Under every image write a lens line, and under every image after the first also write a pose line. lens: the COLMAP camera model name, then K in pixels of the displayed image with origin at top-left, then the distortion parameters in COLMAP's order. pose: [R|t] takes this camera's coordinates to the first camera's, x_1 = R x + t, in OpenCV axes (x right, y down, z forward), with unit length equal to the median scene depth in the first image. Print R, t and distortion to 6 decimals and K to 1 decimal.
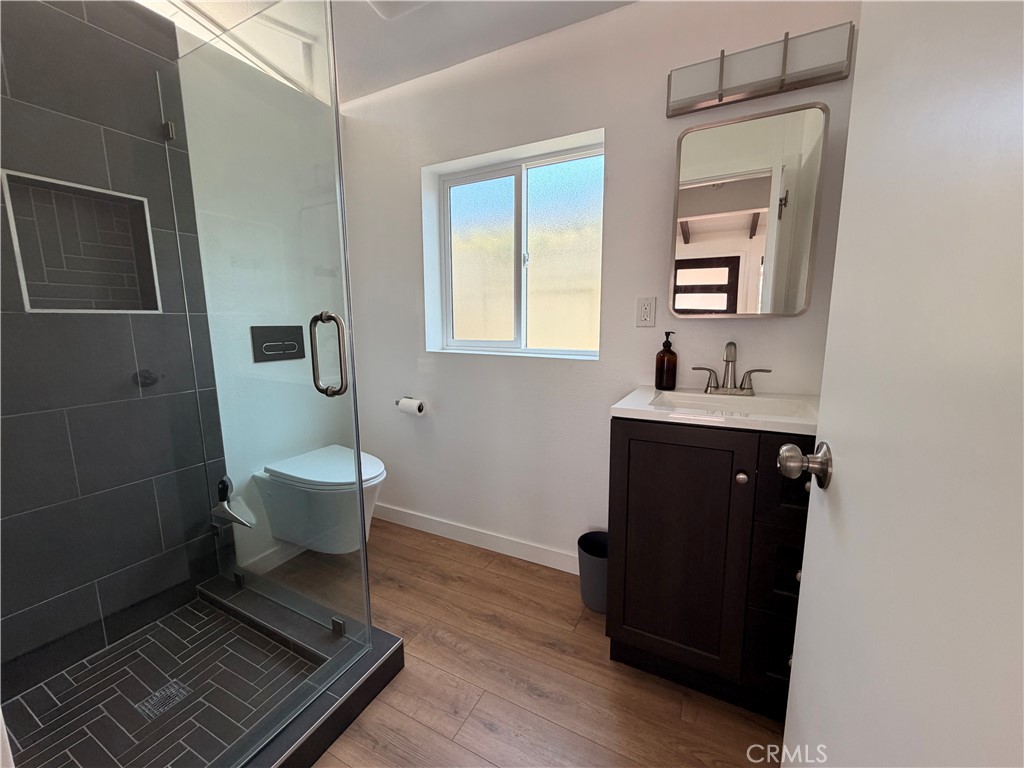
lens RADIAL K [[411.6, 0, 511.3], [0, 411.6, 382.3], [0, 0, 1]] dist [0.000805, 0.000032]
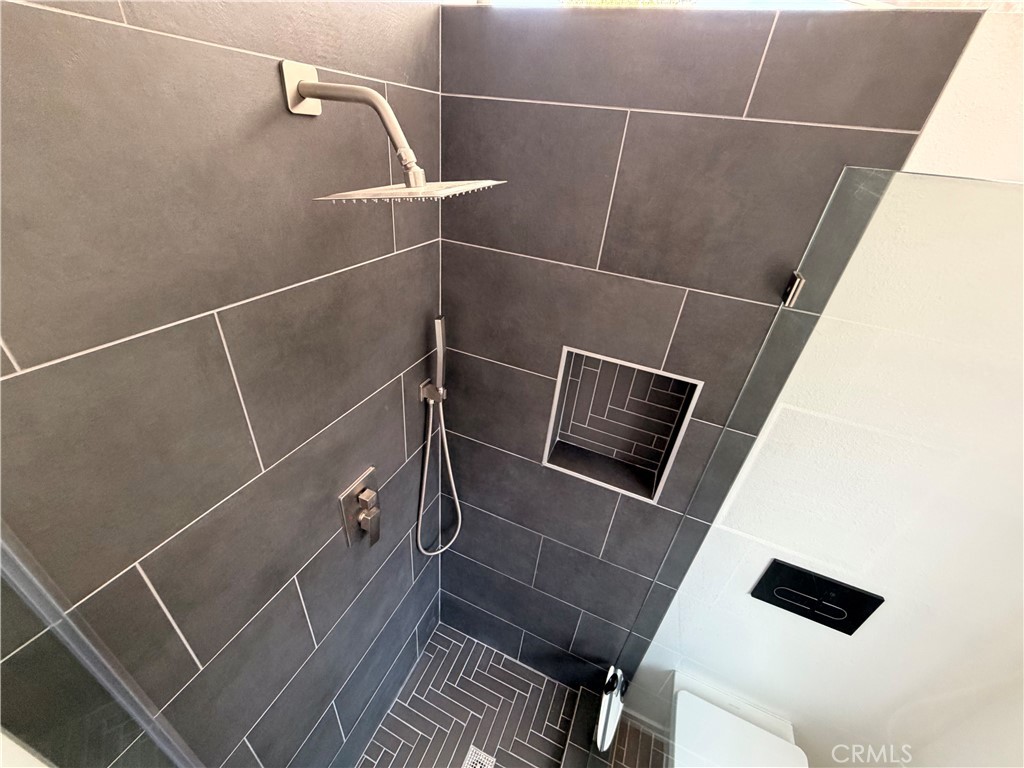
lens RADIAL K [[411.6, 0, 511.3], [0, 411.6, 382.3], [0, 0, 1]] dist [0.000805, 0.000032]
pose [[0.071492, 0.534128, -0.842375, -0.312518], [-0.240104, 0.828918, 0.505218, -0.604942], [0.968111, 0.166138, 0.187507, 0.506312]]
